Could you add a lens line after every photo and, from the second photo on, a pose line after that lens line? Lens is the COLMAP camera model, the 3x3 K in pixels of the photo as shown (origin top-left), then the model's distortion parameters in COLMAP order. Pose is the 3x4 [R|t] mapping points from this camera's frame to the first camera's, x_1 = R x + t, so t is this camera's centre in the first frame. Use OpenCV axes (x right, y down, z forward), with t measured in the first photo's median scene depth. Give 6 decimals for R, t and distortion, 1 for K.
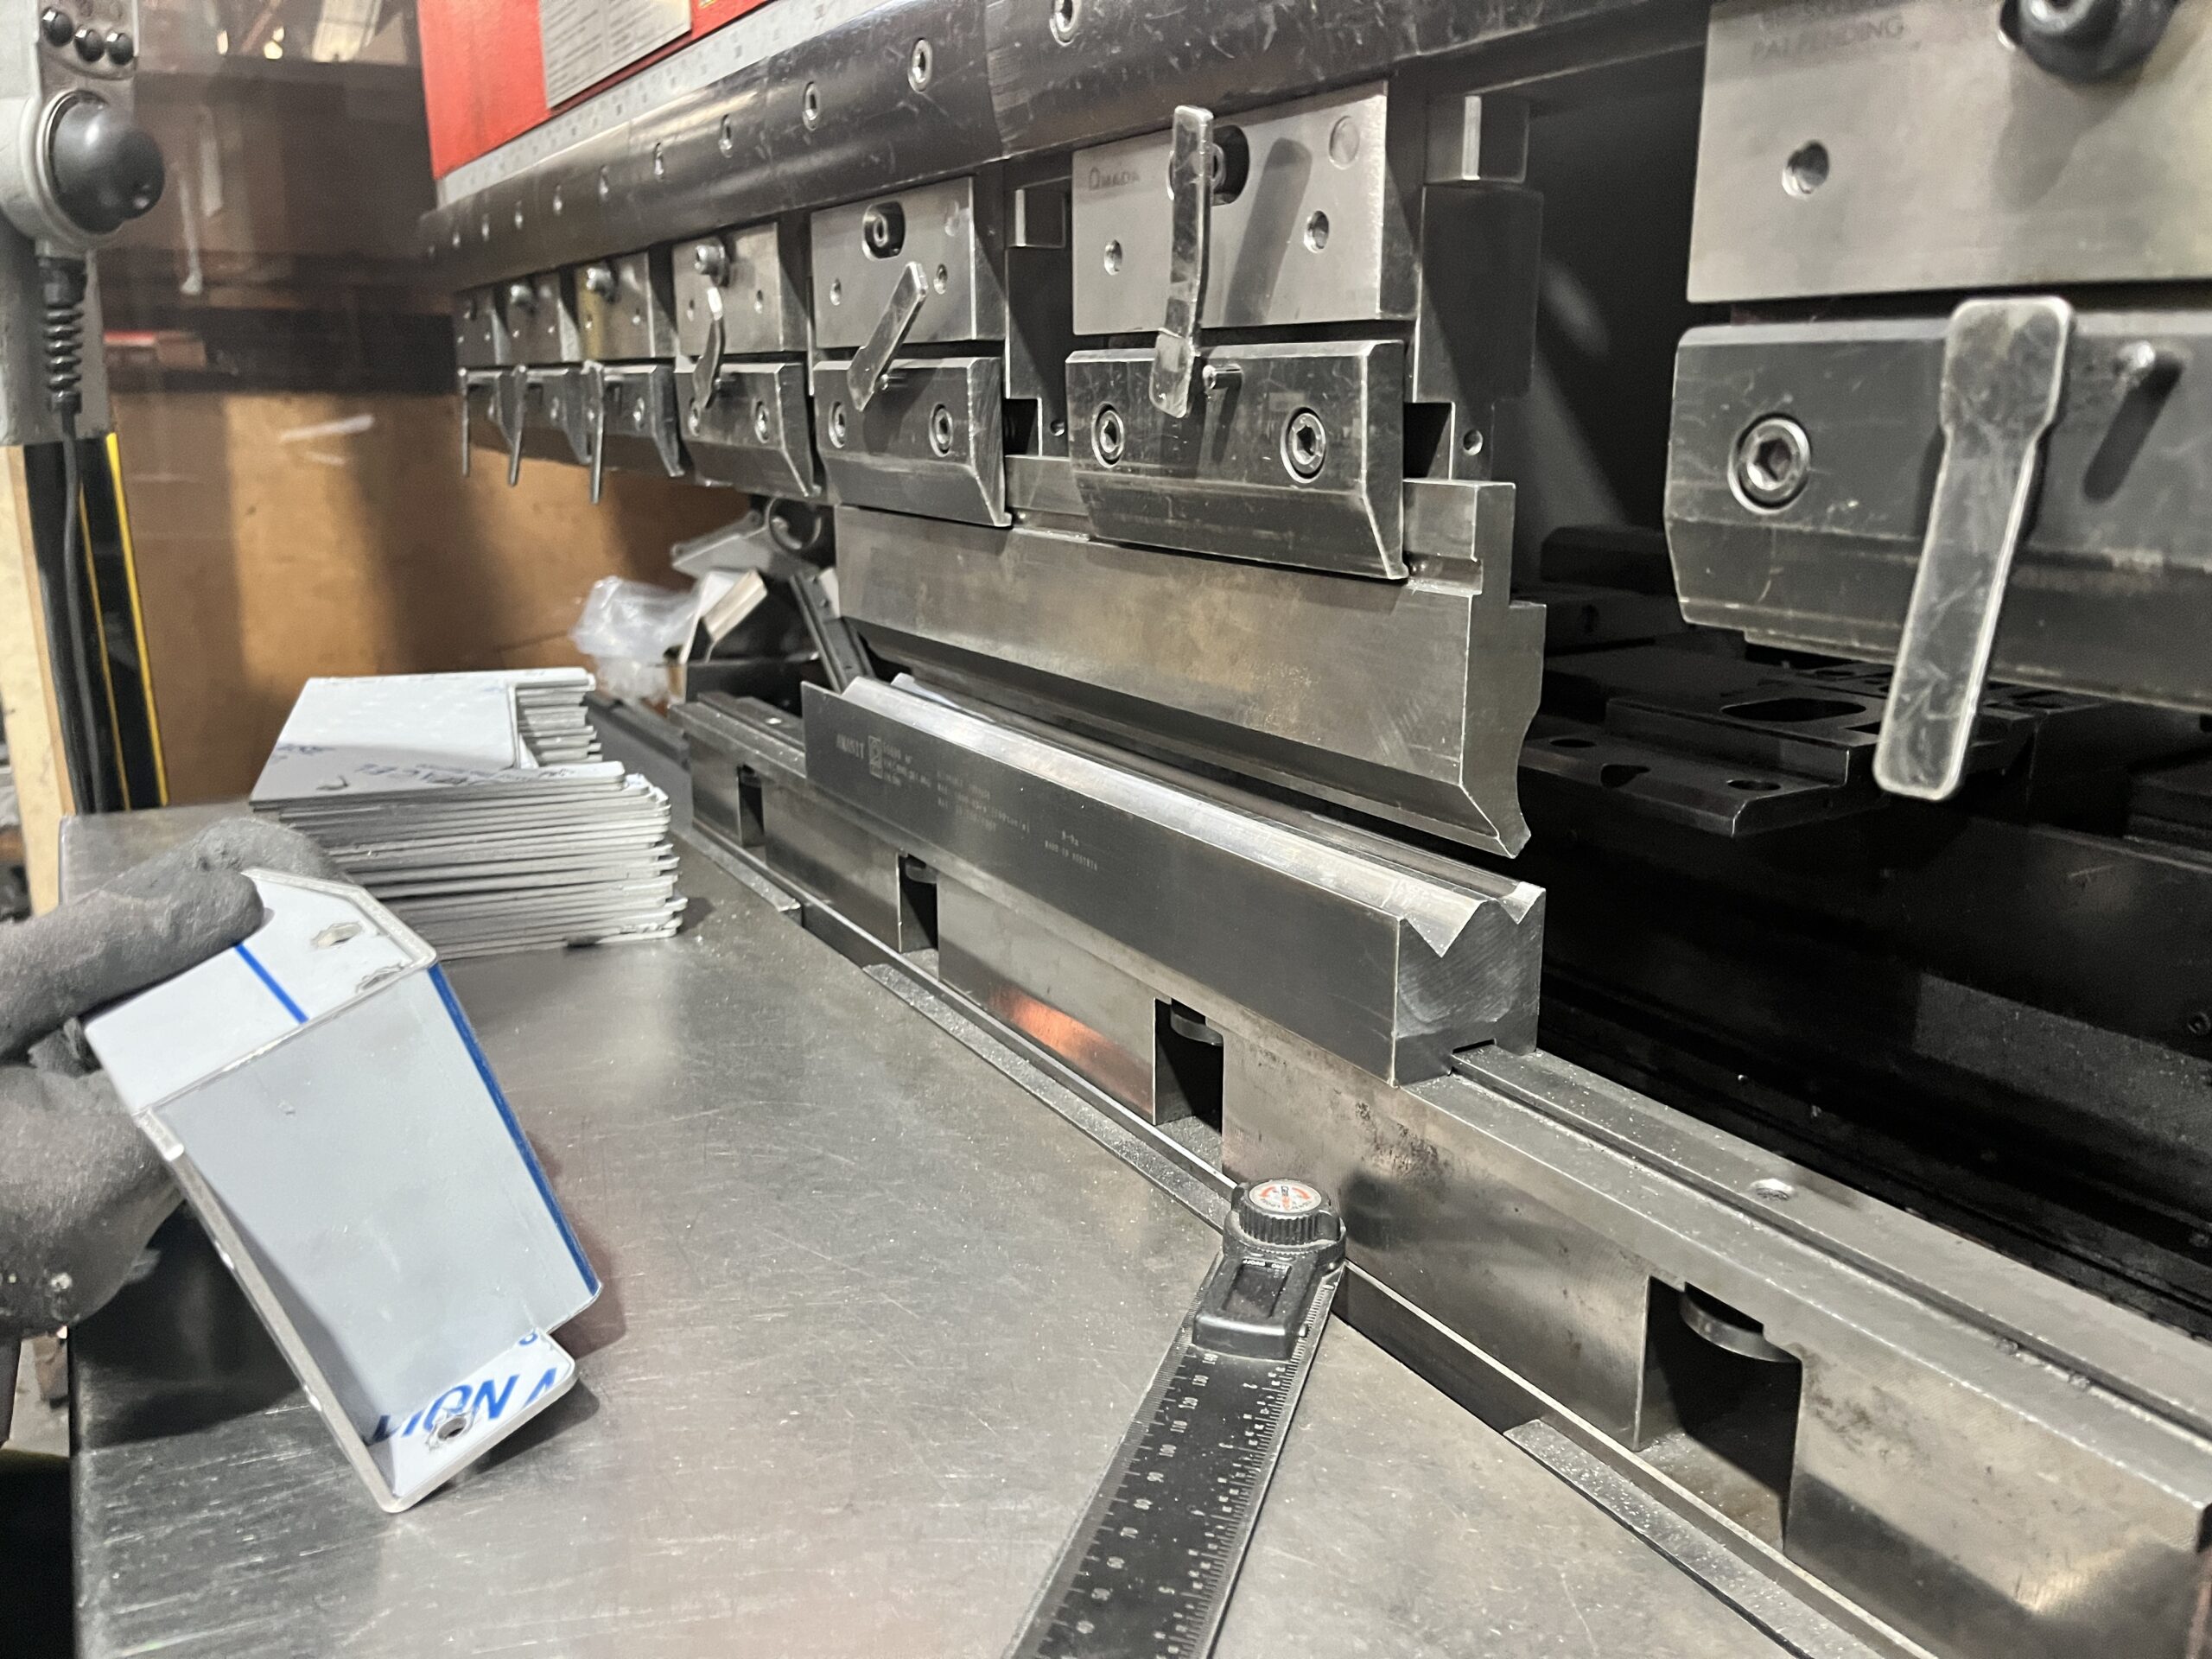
lens RADIAL K [[1671.5, 0, 1107.9], [0, 1671.5, 812.1], [0, 0, 1]] dist [0.036788, -0.045494]
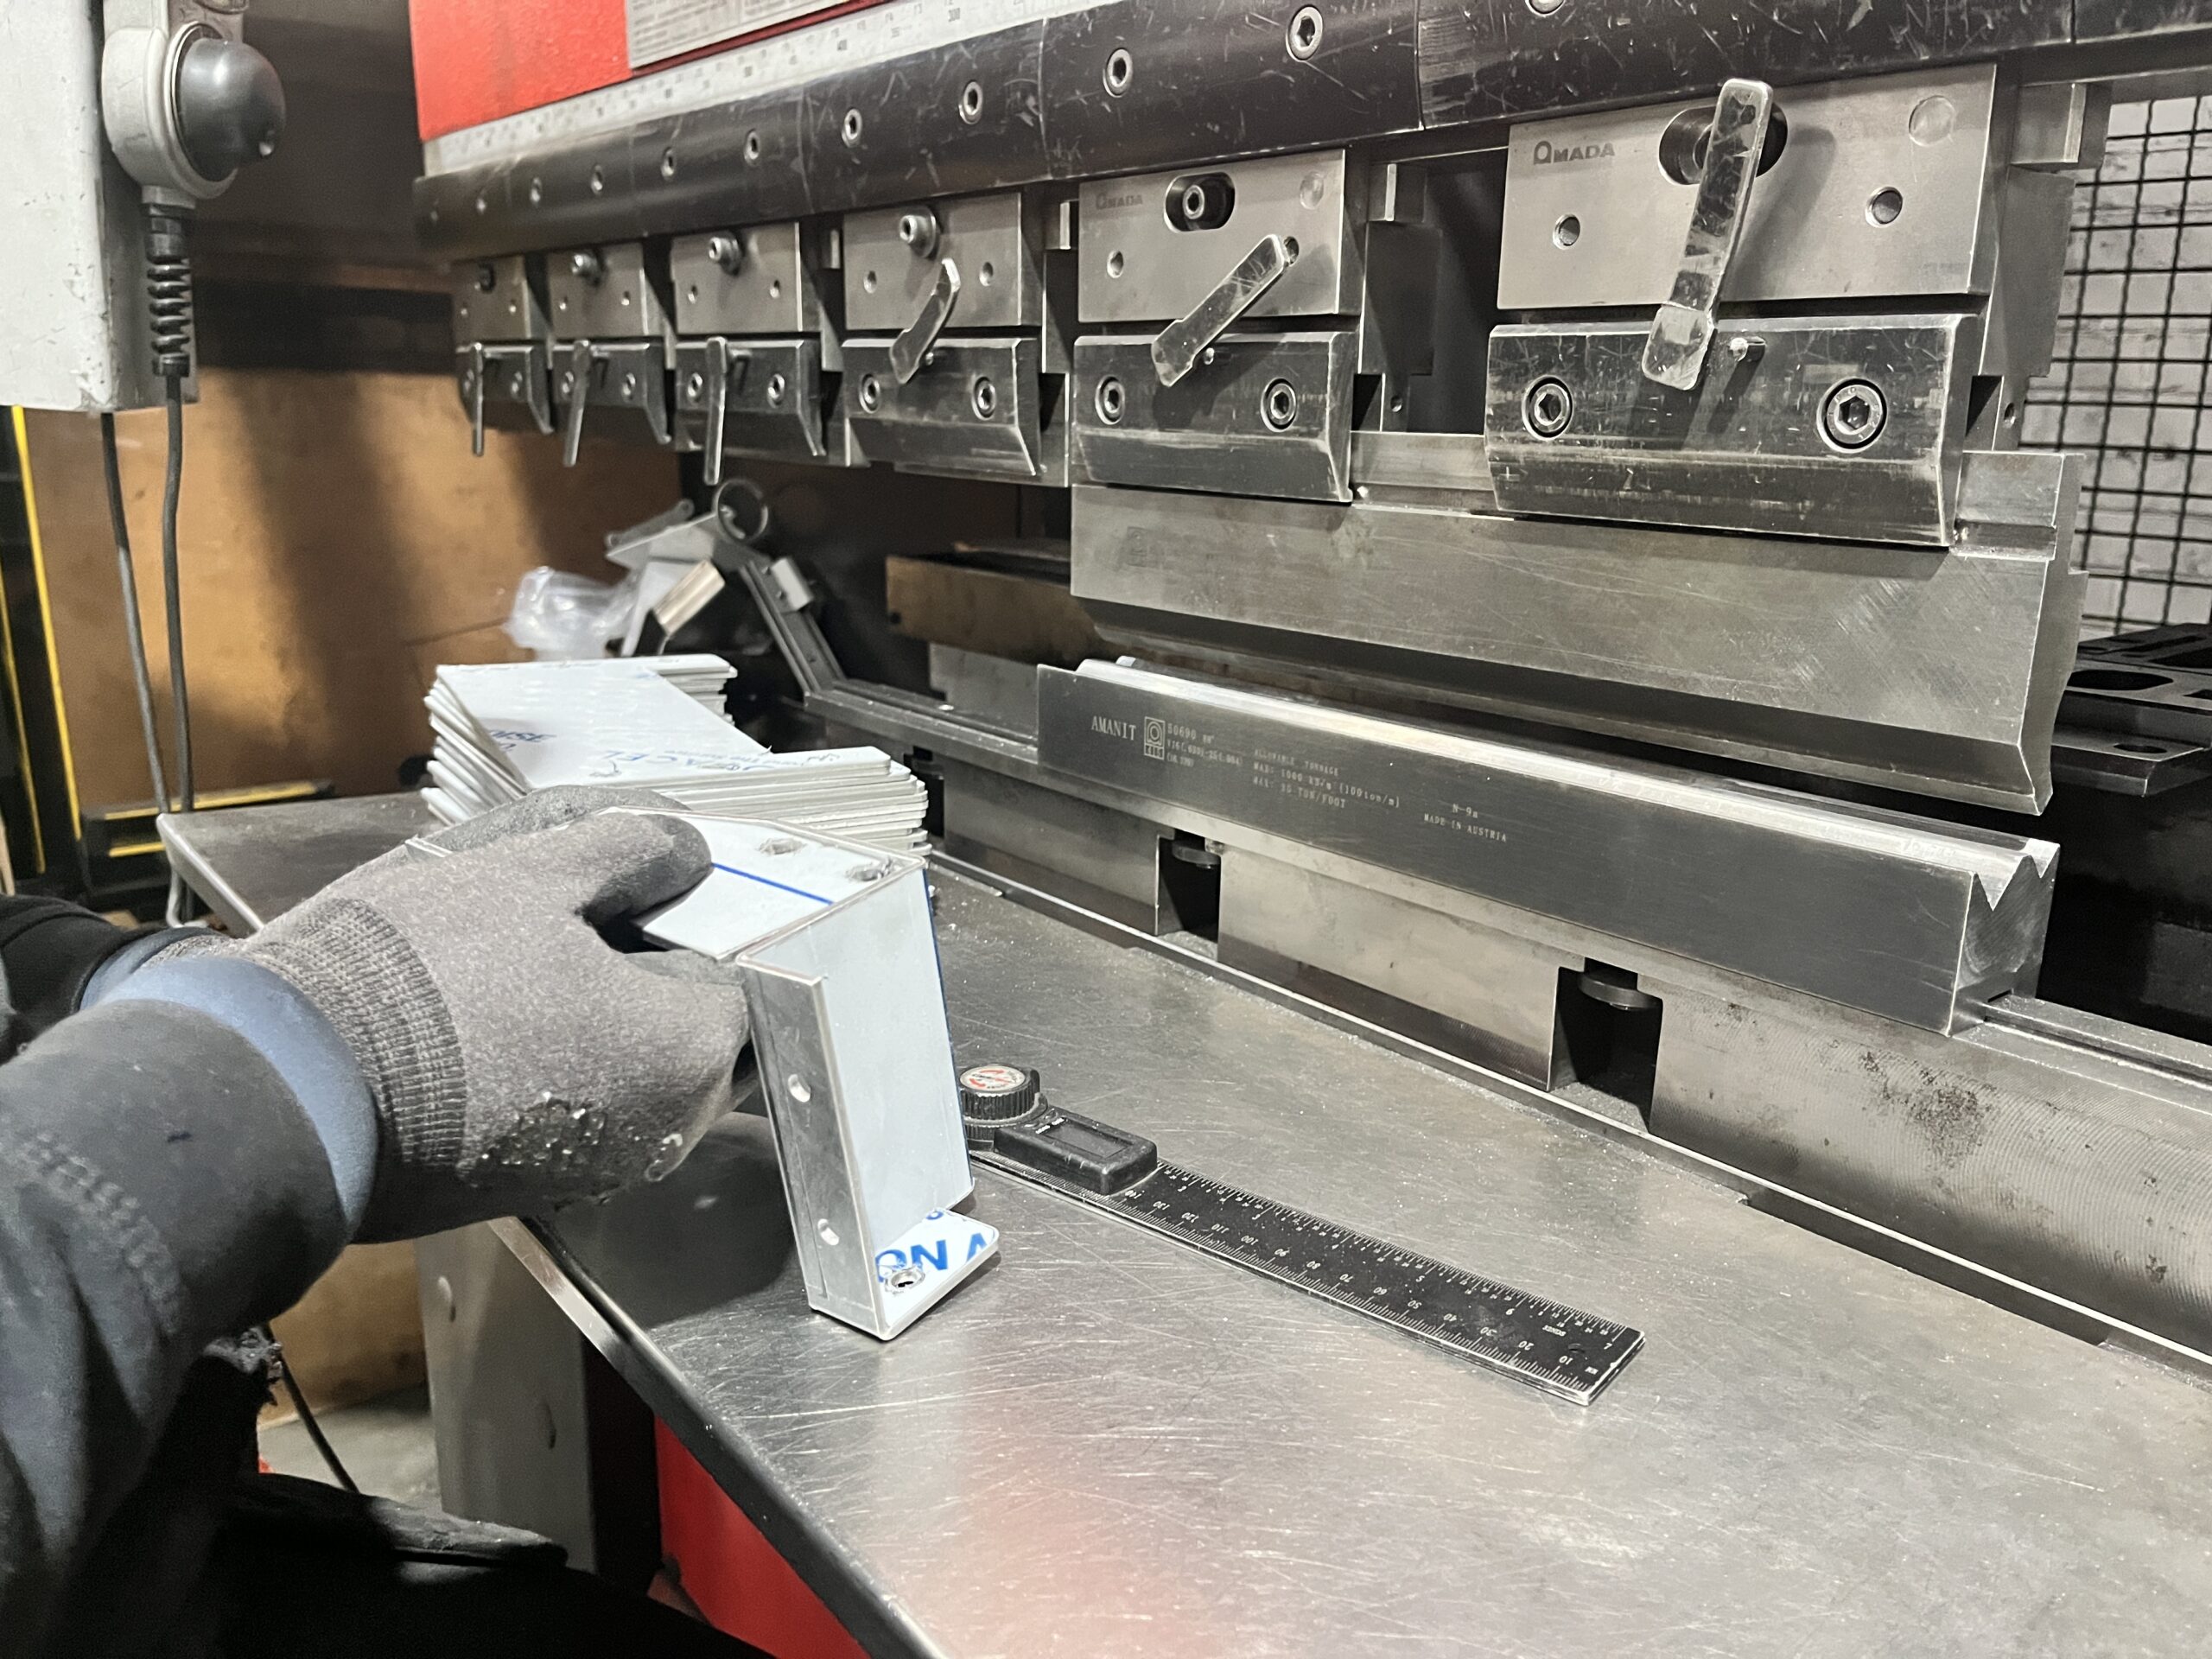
lens RADIAL K [[1671.5, 0, 1087.5], [0, 1671.5, 841.8], [0, 0, 1]] dist [0.036788, -0.045494]
pose [[0.991298, -0.017555, 0.130462, -0.344967], [0.015357, 0.999723, 0.017837, 0.011549], [-0.130739, -0.015678, 0.991293, 0.024174]]
